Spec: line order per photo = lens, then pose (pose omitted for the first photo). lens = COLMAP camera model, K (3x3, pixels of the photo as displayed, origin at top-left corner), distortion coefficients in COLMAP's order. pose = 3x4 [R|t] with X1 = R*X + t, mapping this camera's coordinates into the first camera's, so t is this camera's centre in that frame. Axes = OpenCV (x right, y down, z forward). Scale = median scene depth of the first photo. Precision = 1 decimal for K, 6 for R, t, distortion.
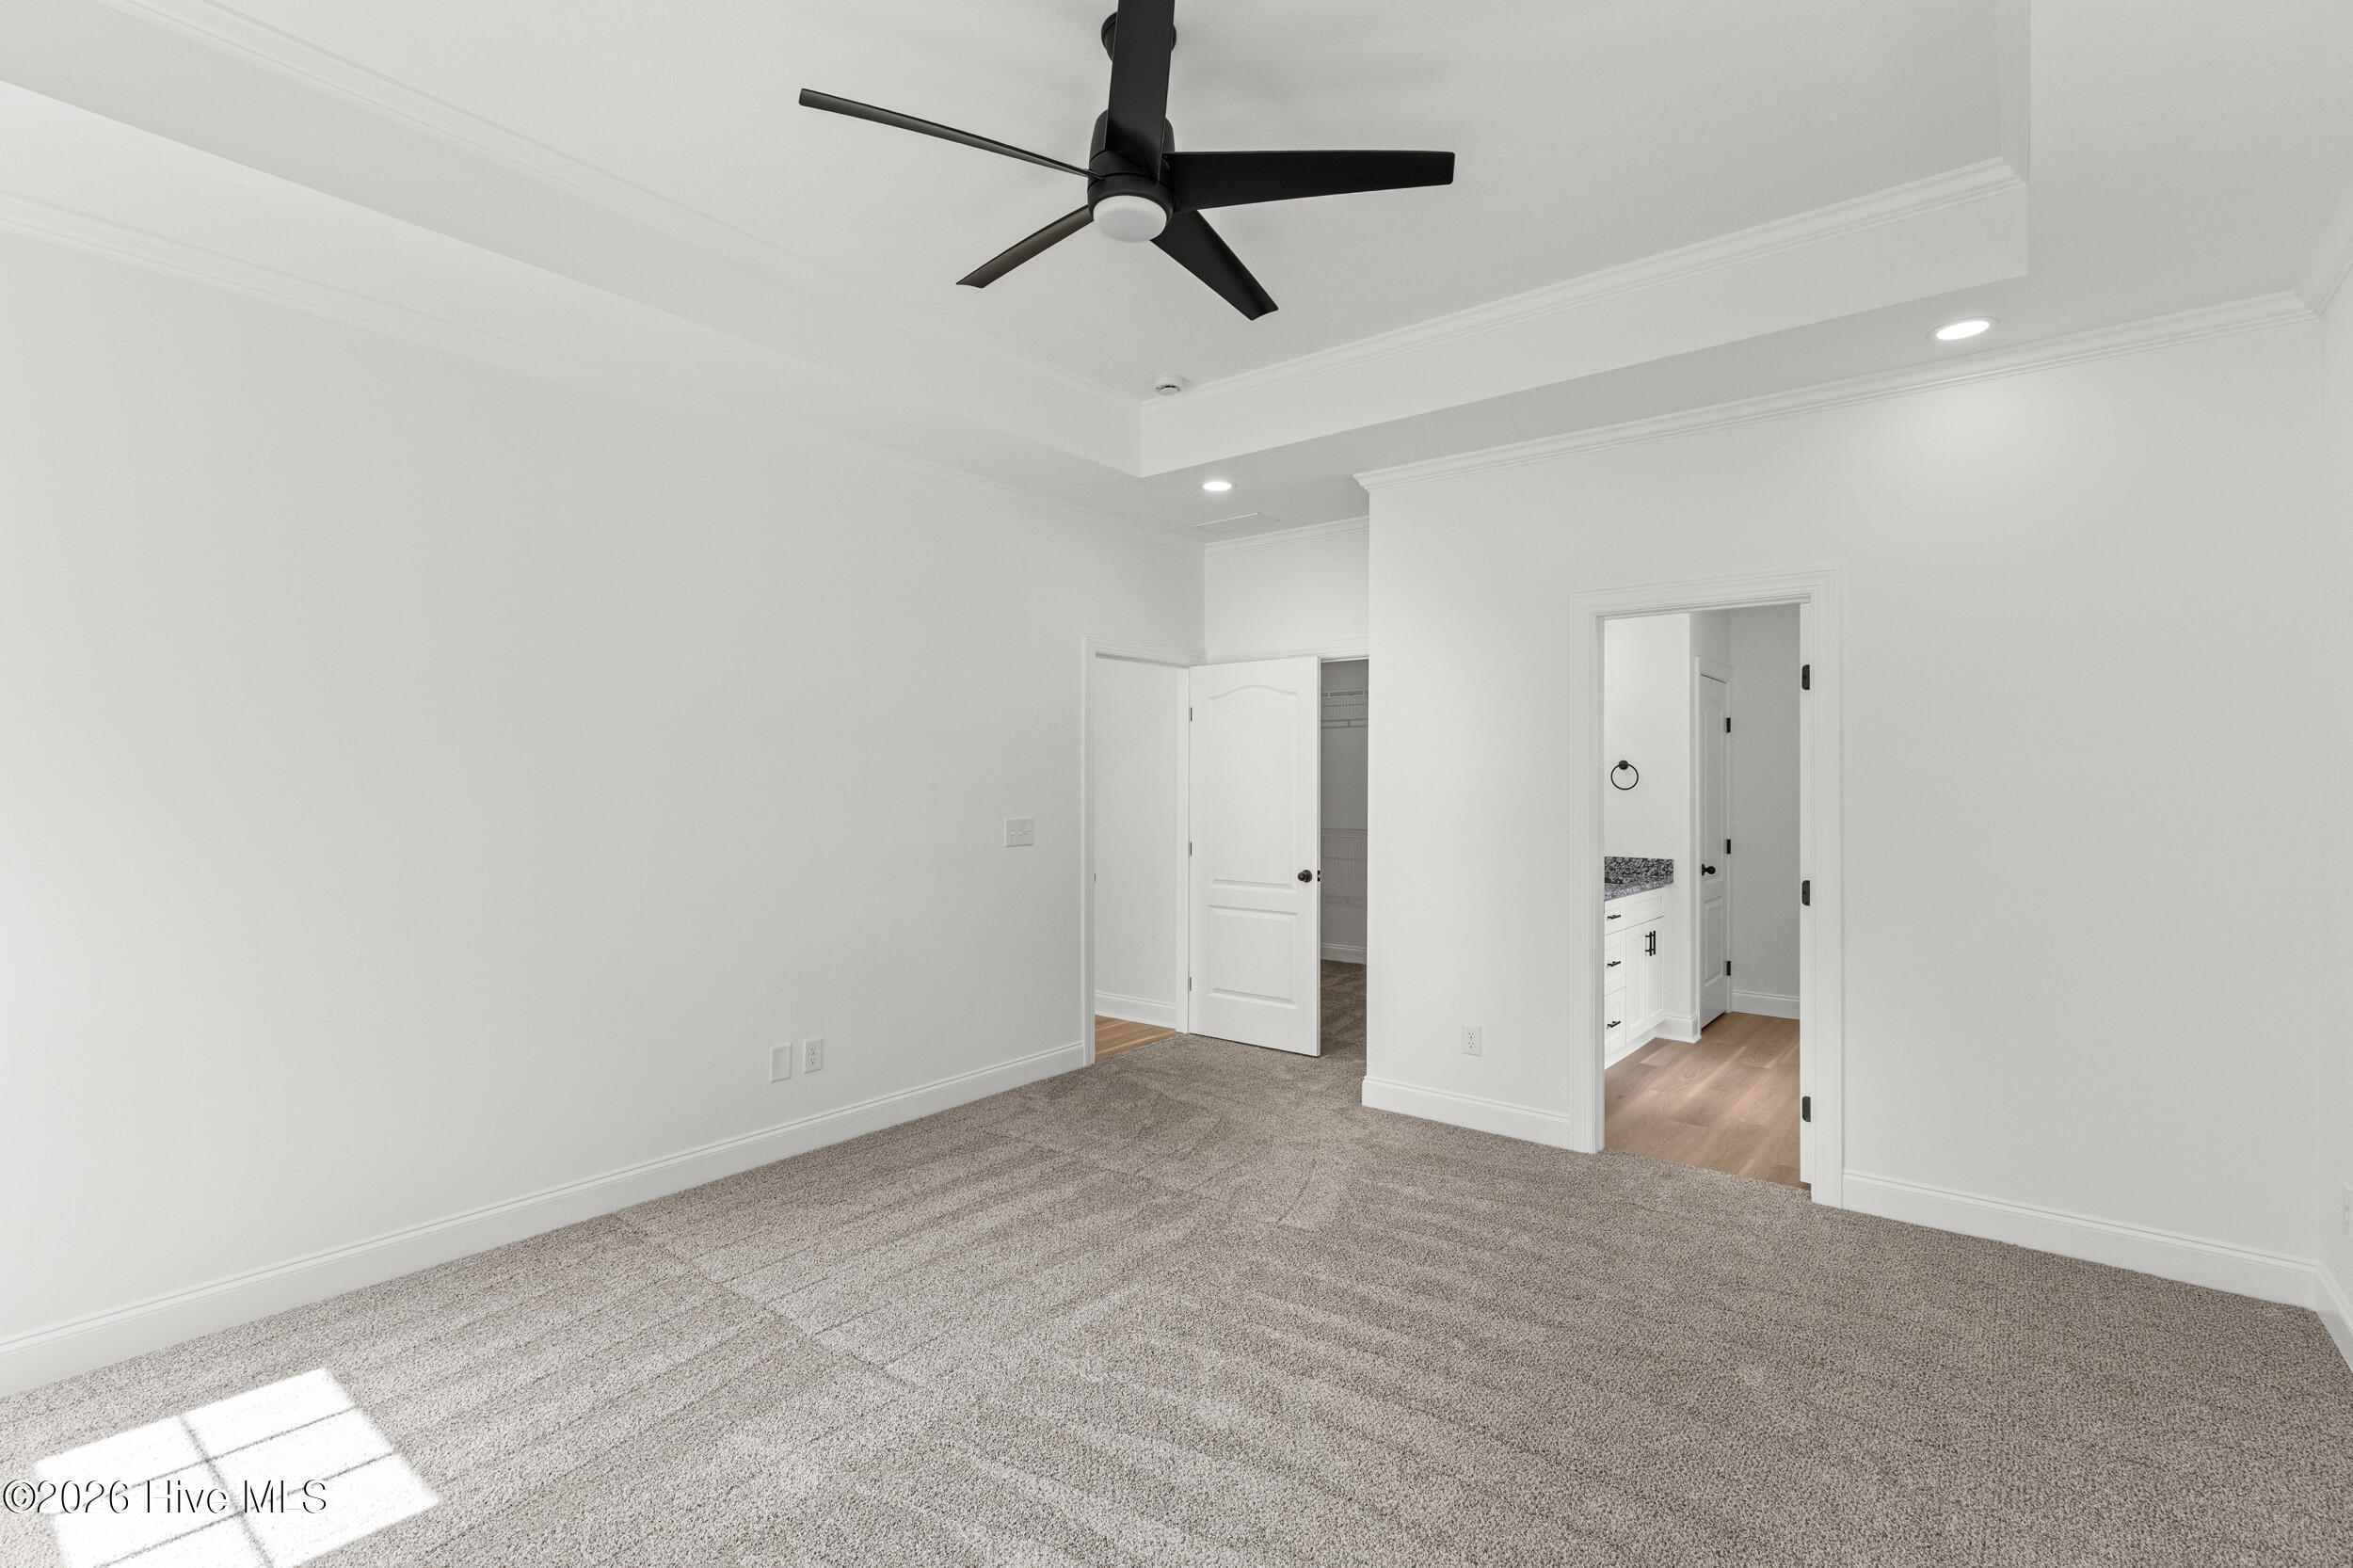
lens RADIAL K [[1077.6, 0, 1179.5], [0, 1077.6, 786.7], [0, 0, 1]] dist [0.012257, -0.000377]
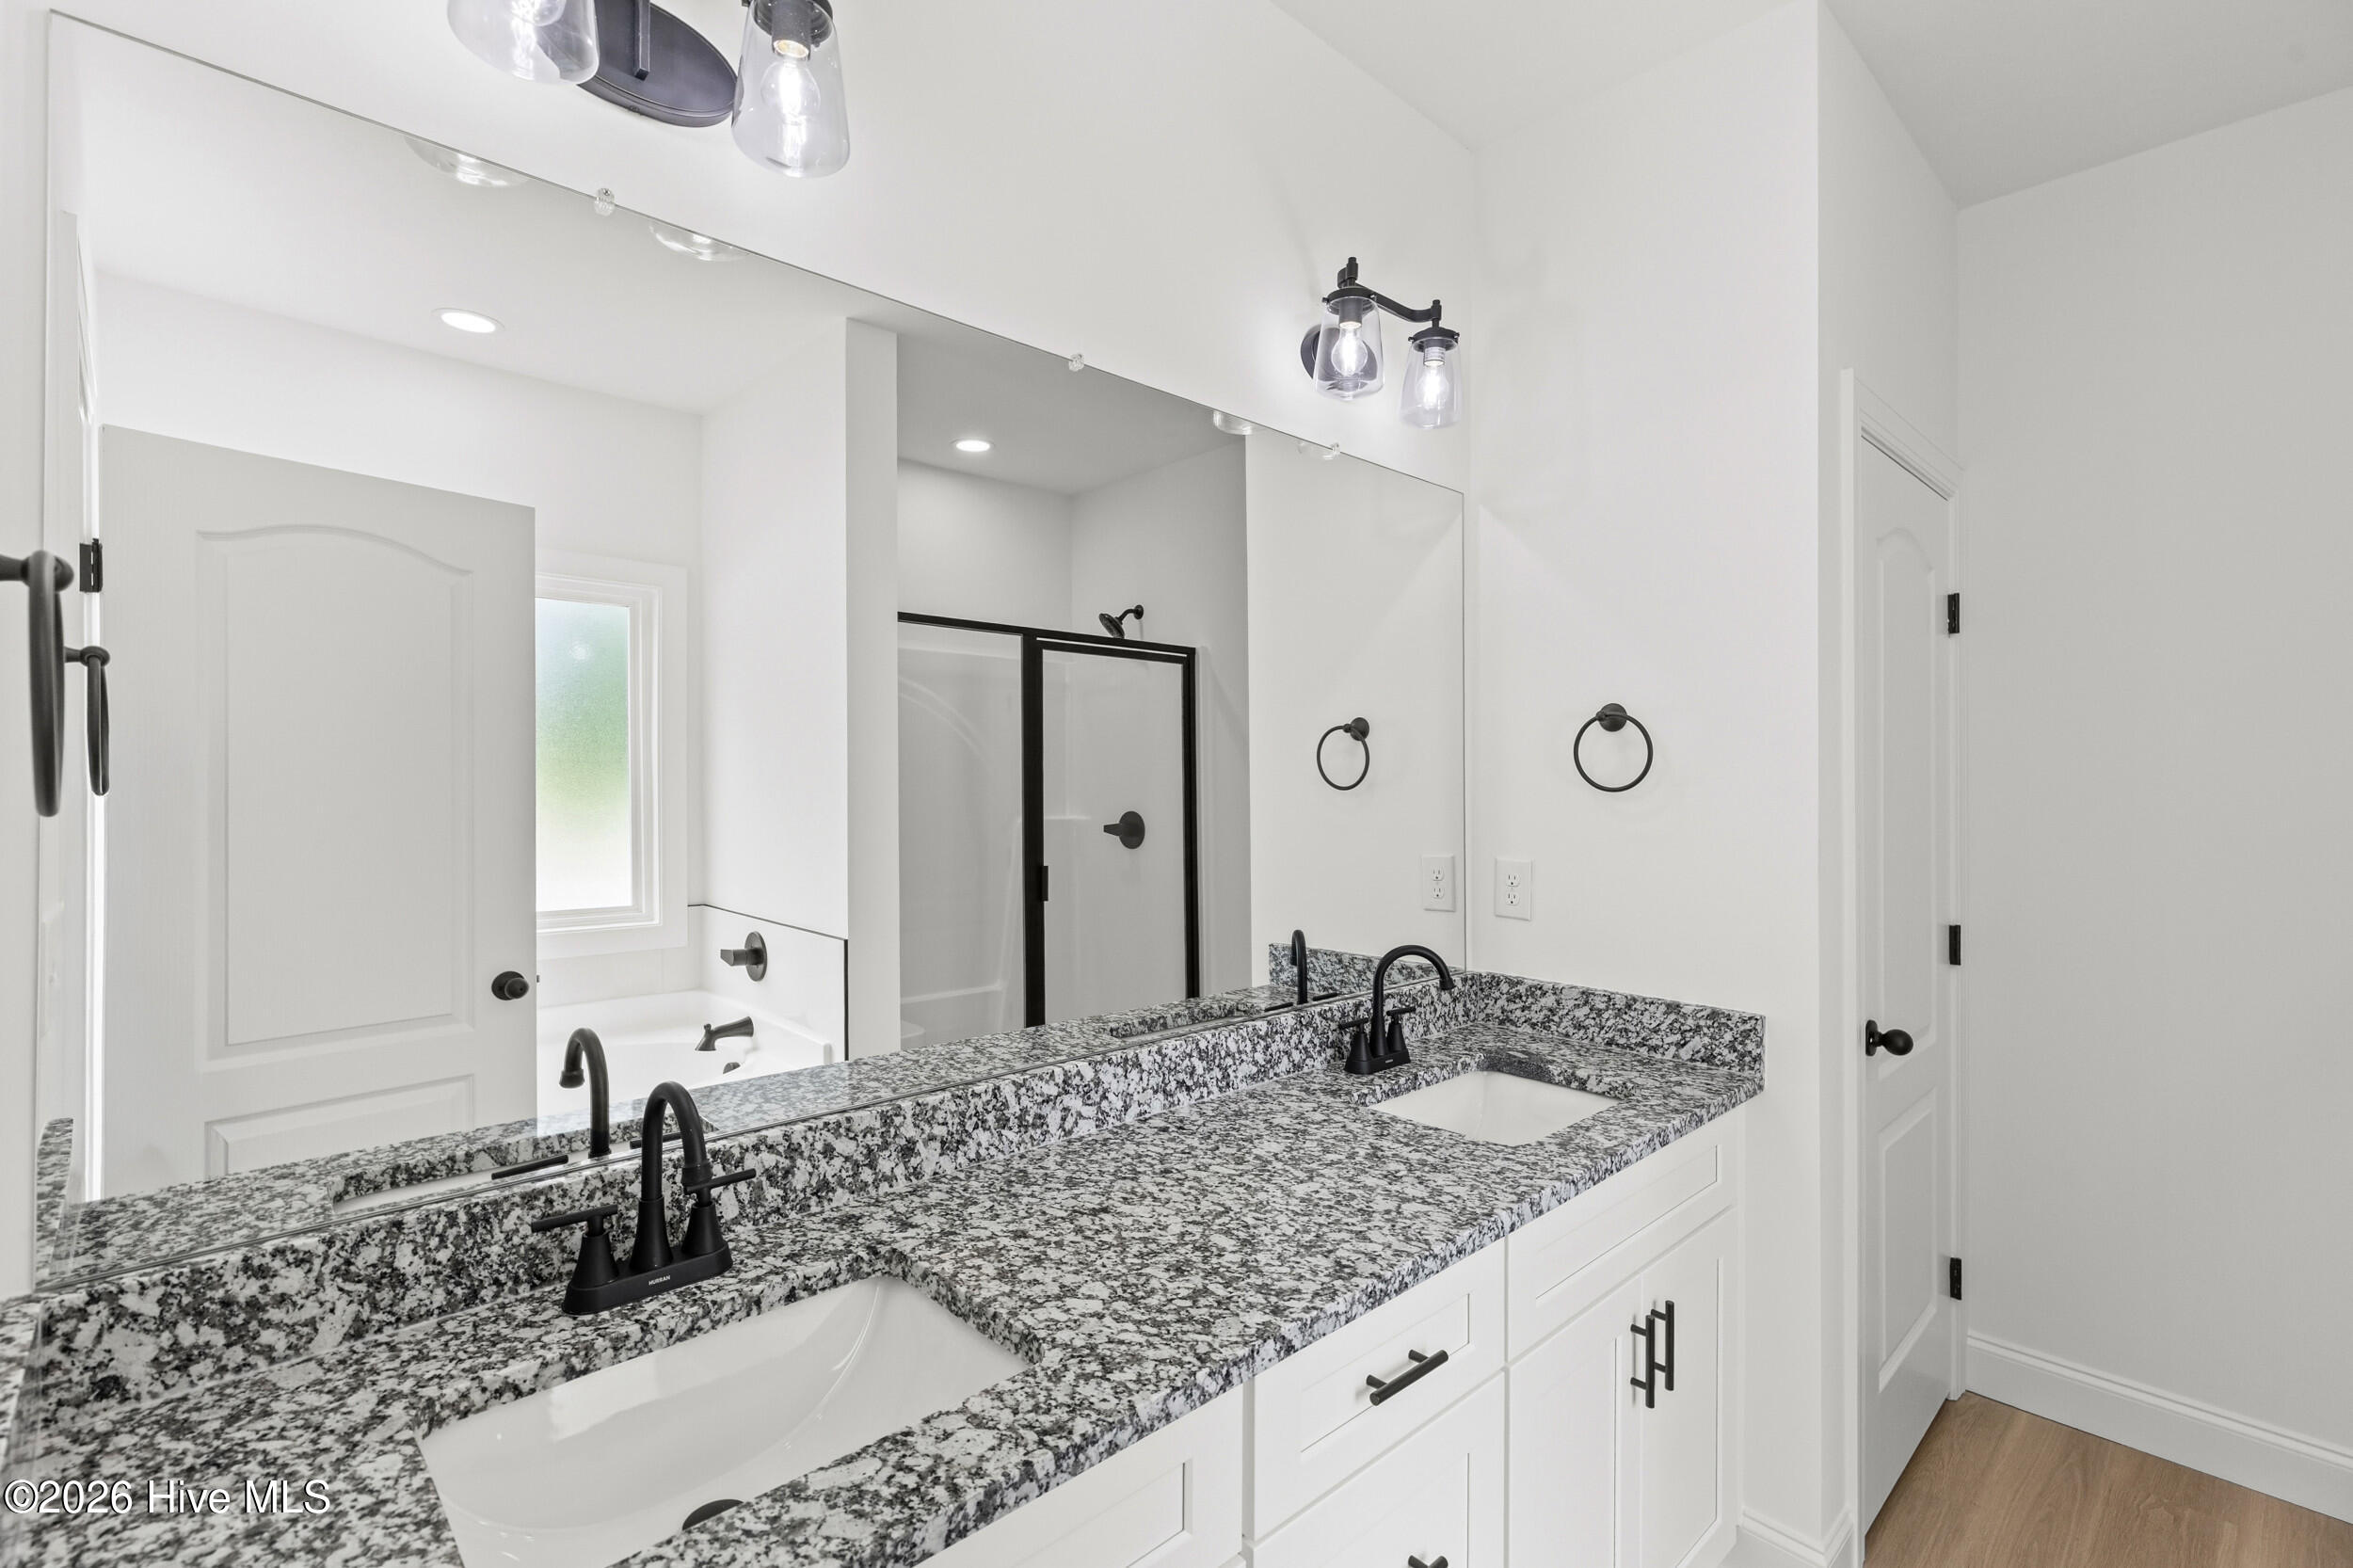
lens RADIAL K [[1077.6, 0, 1173.1], [0, 1077.6, 770.5], [0, 0, 1]] dist [0.012257, -0.000377]
pose [[0.989098, 0.000577, -0.147259, 0.325987], [-0.000979, 0.999996, -0.002657, -0.002628], [0.147256, 0.002773, 0.989094, 0.648052]]
